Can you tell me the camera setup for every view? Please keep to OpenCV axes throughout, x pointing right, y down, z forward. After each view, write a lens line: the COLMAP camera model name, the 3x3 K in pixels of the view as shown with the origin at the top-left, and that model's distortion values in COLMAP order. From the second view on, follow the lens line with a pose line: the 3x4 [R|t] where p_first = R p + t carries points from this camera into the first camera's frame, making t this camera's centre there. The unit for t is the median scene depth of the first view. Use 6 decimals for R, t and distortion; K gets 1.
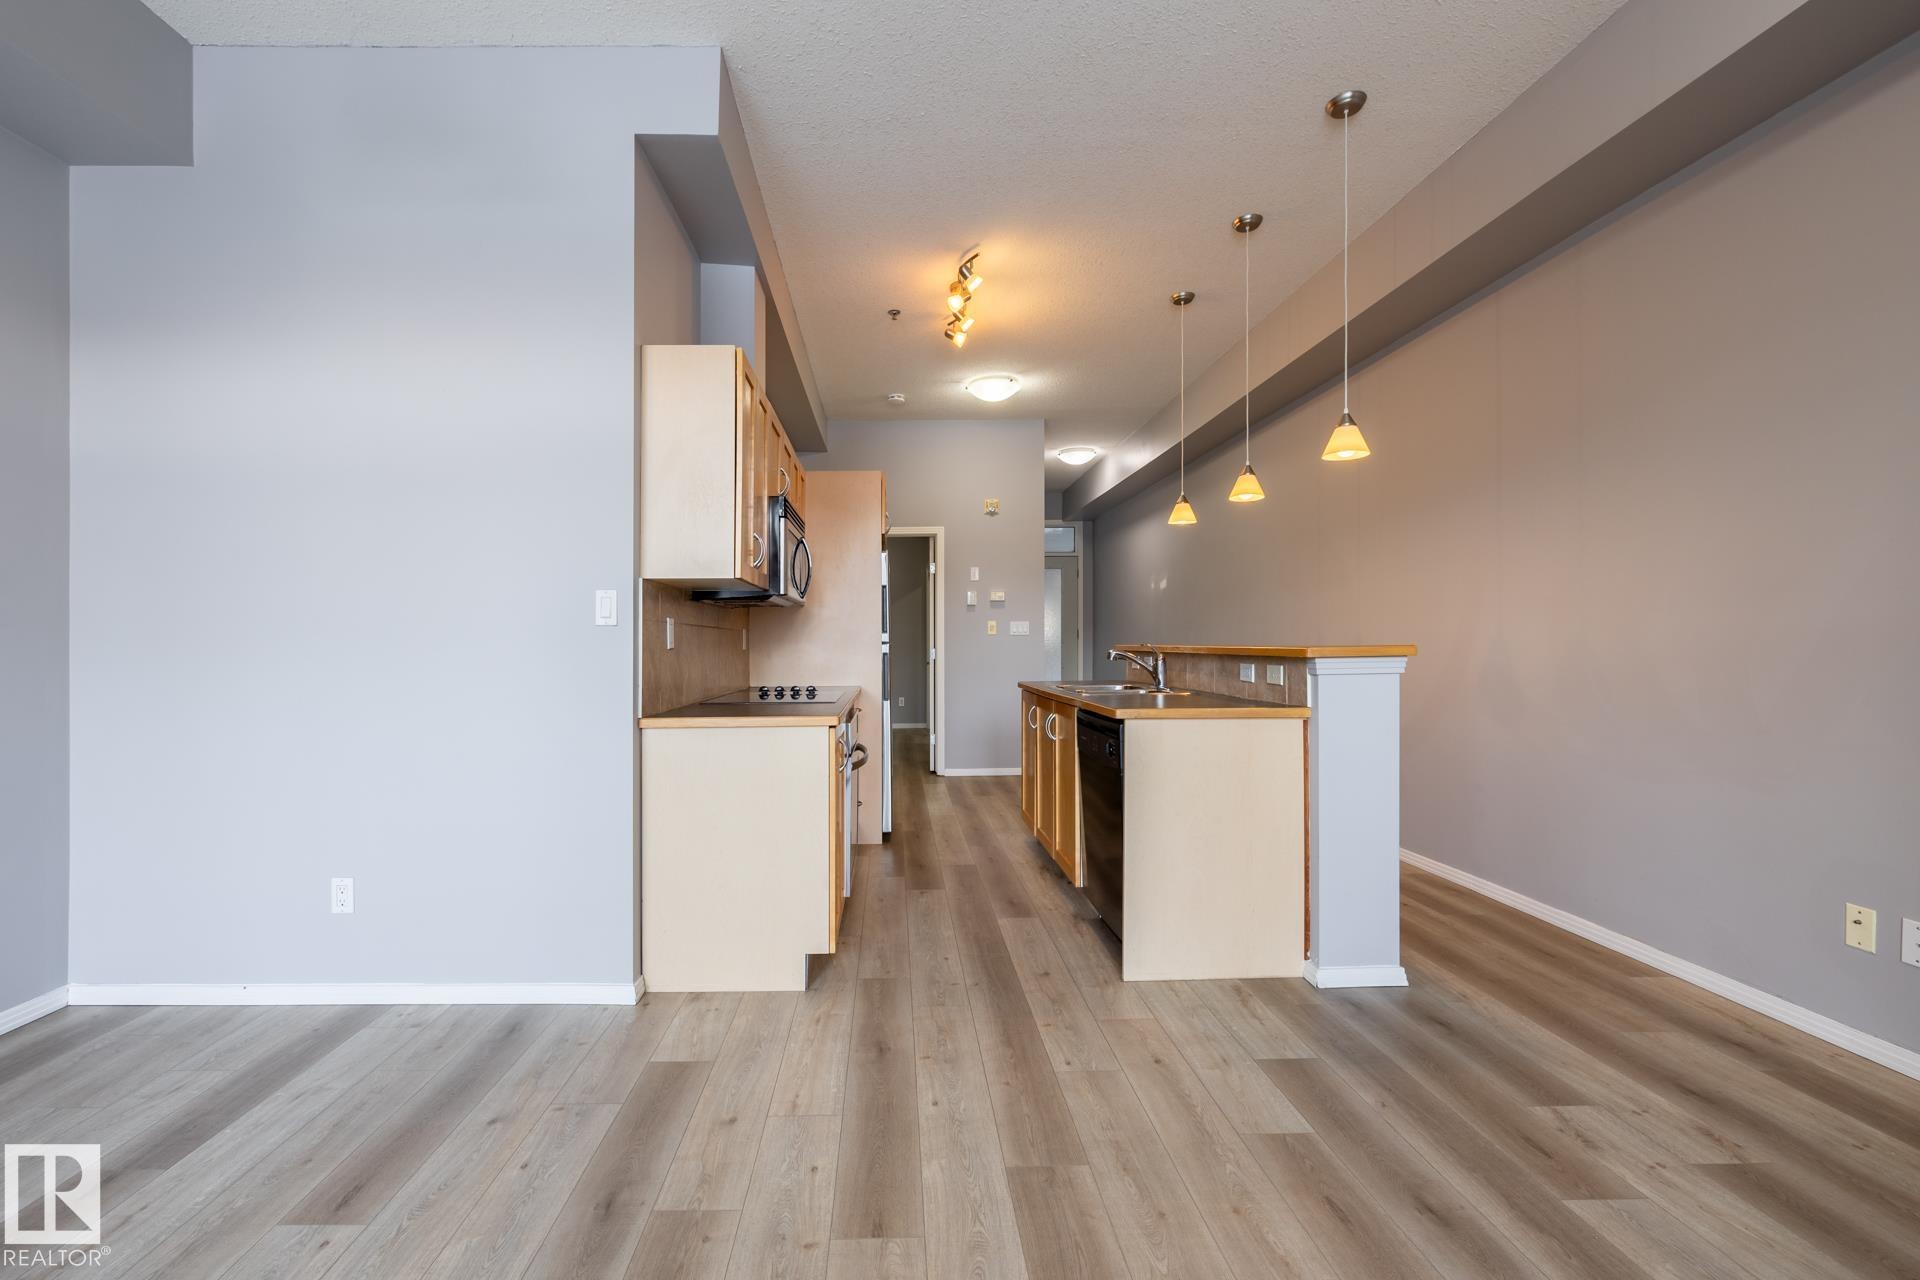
lens RADIAL K [[828.1, 0, 906.2], [0, 828.1, 641.3], [0, 0, 1]] dist [0.000222, 0.000067]
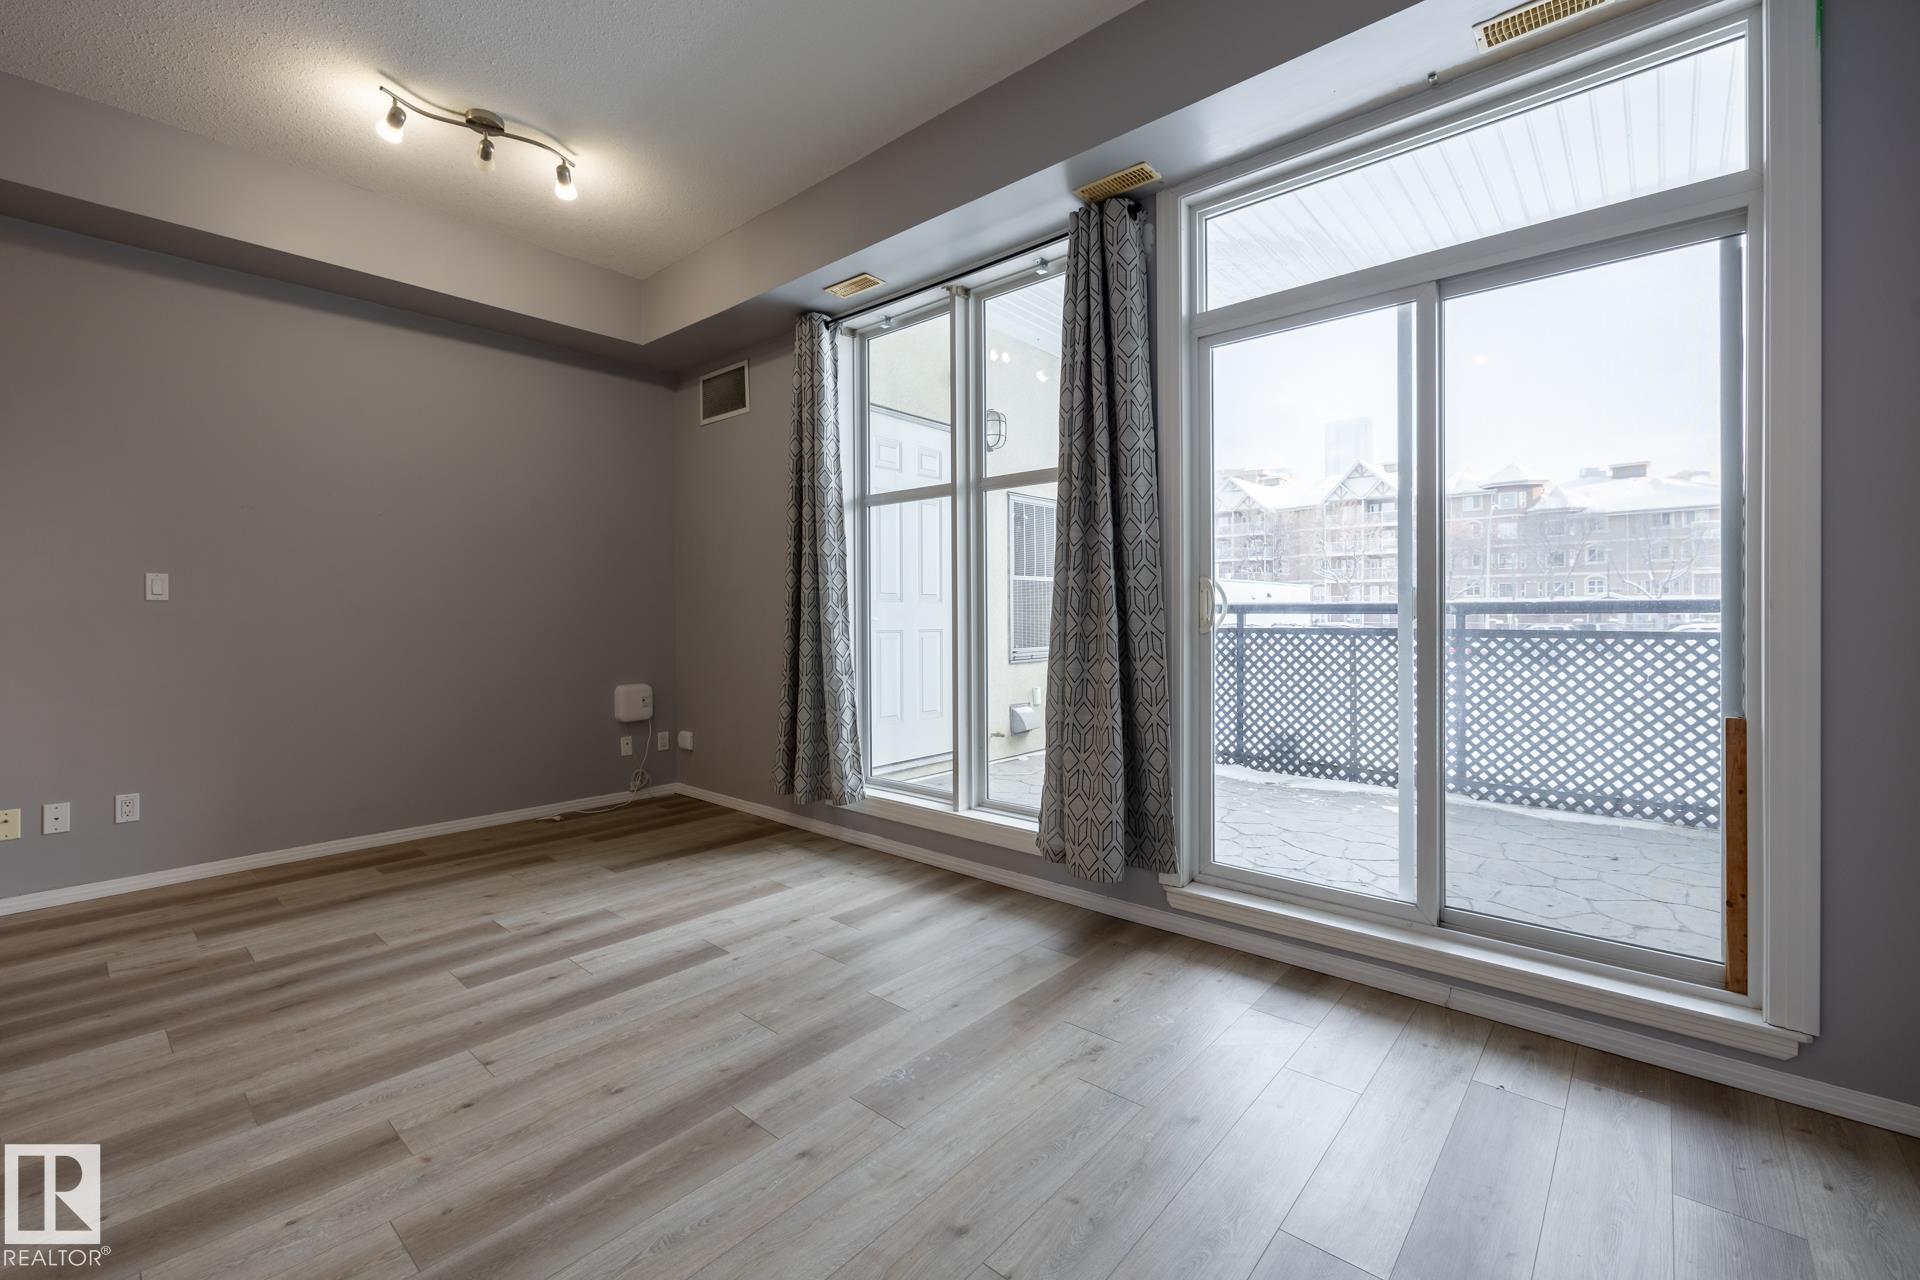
lens RADIAL K [[806.3, 0, 944.8], [0, 806.3, 607.1], [0, 0, 1]] dist [0.000138, -0.000115]
pose [[-0.735173, 0.012730, 0.677760, -0.558737], [0.006538, 0.999910, -0.011688, 0.000814], [-0.677848, -0.004162, -0.735190, 0.538441]]
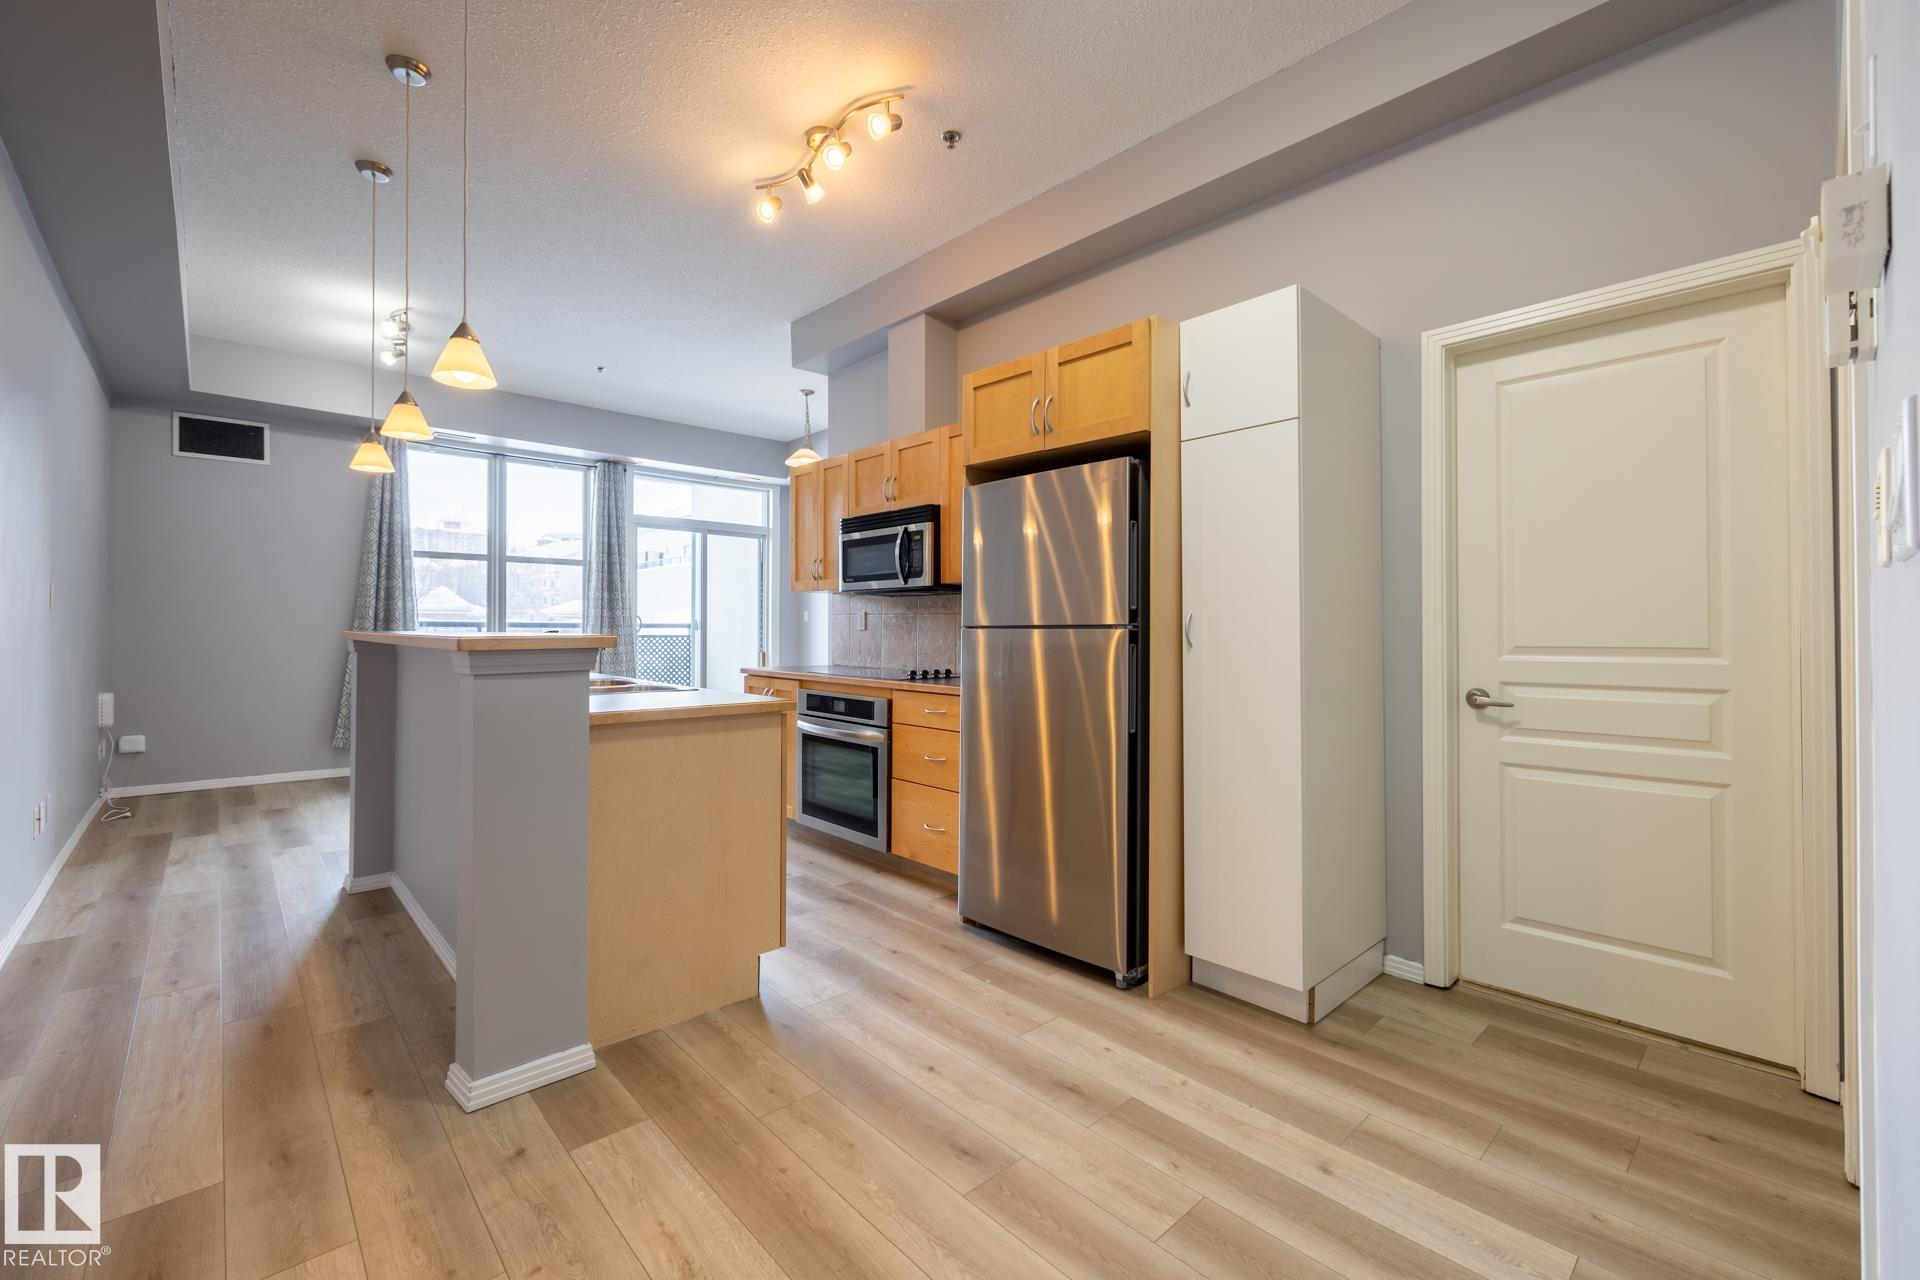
lens RADIAL K [[798.1, 0, 952.3], [0, 798.1, 646.9], [0, 0, 1]] dist [-0.001683, -0.000115]
pose [[-0.746523, 0.018371, -0.665106, 0.500686], [0.002520, 0.999690, 0.024785, 0.001583], [0.665355, 0.016827, -0.746338, 1.808845]]
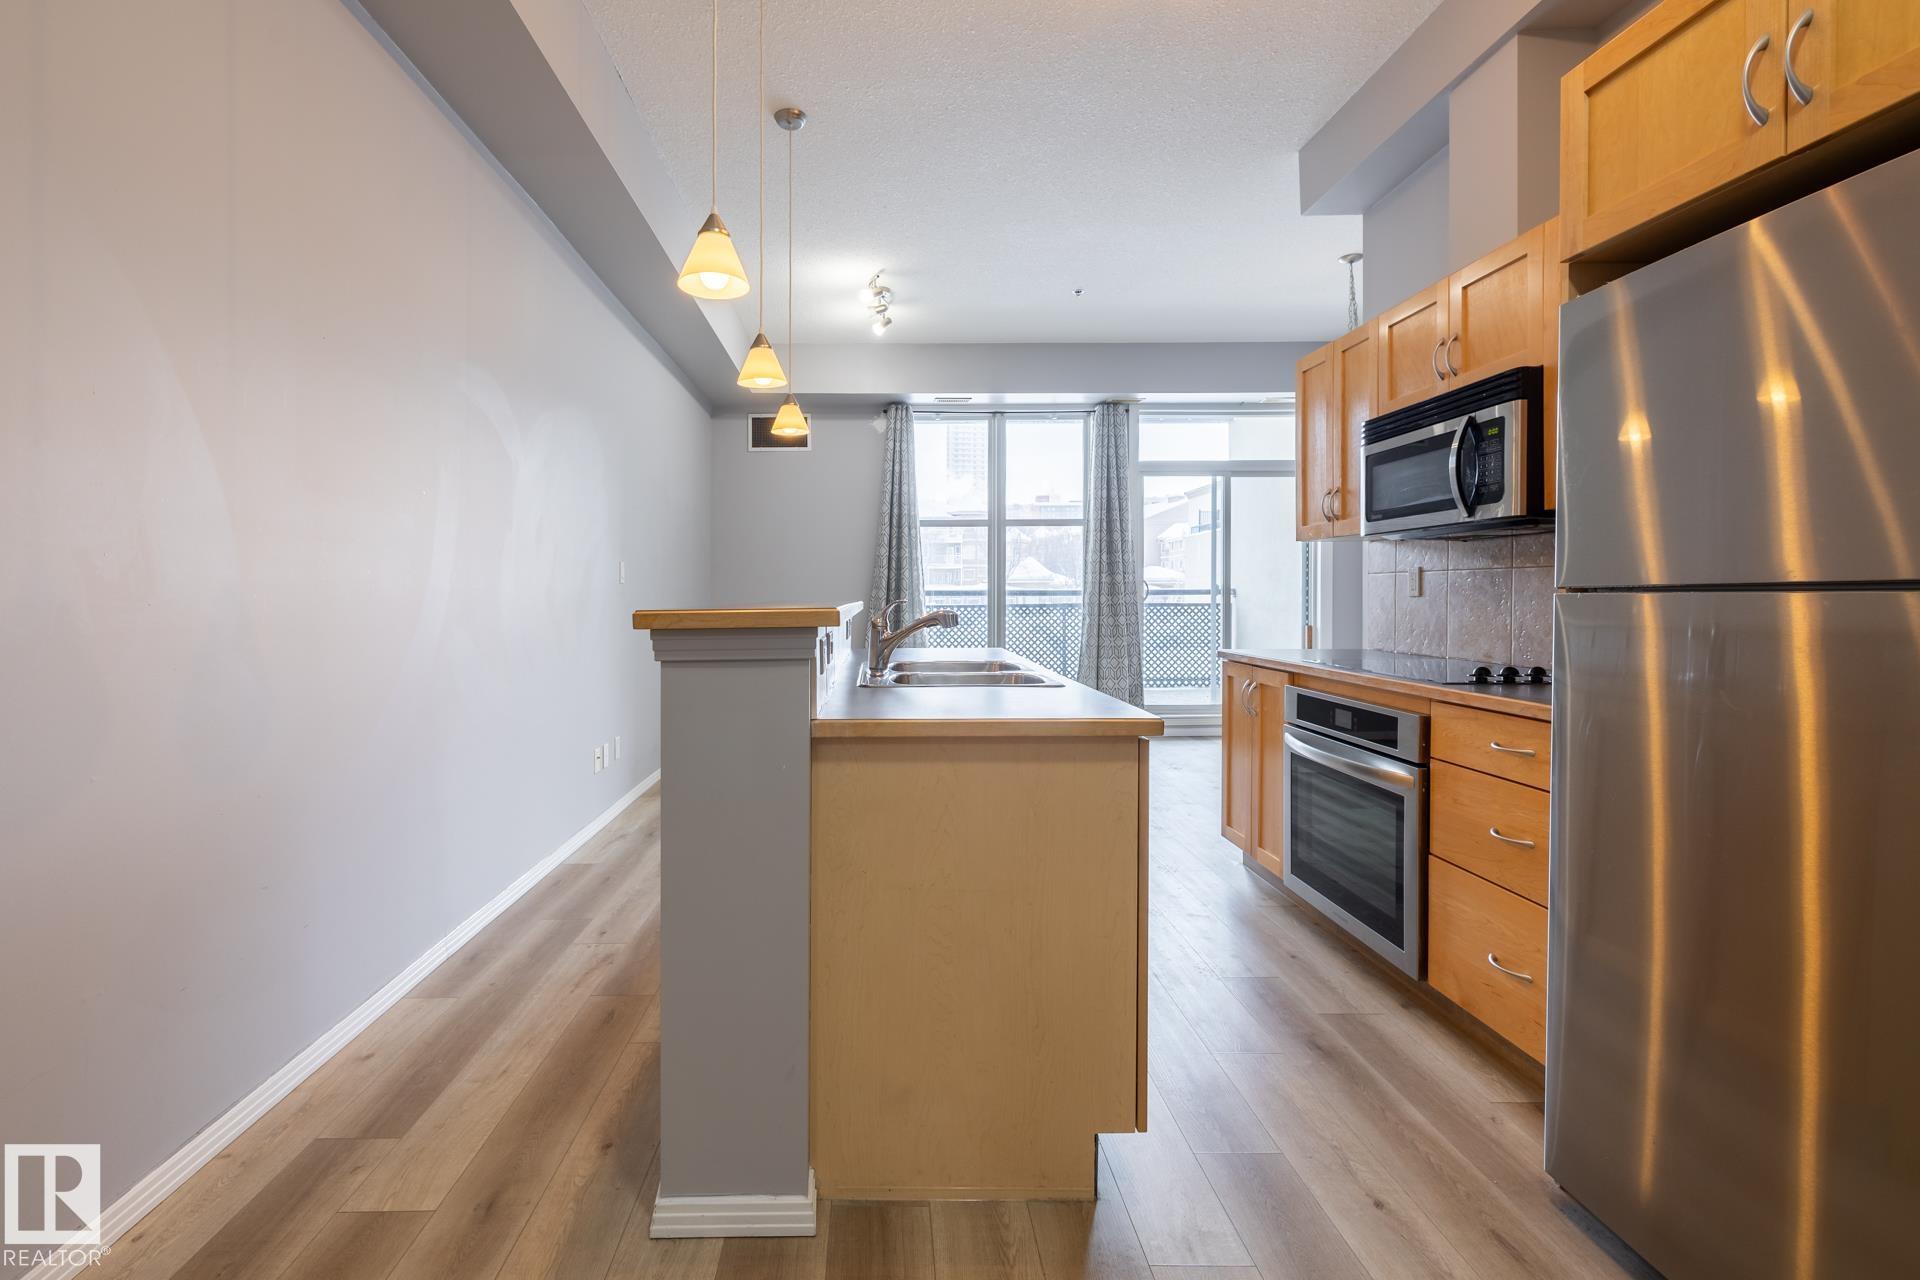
lens RADIAL K [[875.1, 0, 890.3], [0, 875.1, 611.8], [0, 0, 1]] dist [0.000071, 0.001264]
pose [[-0.999914, 0.011669, 0.006004, 0.291038], [0.011759, 0.999814, 0.015303, 0.002066], [-0.005824, 0.015373, -0.999865, 1.655143]]
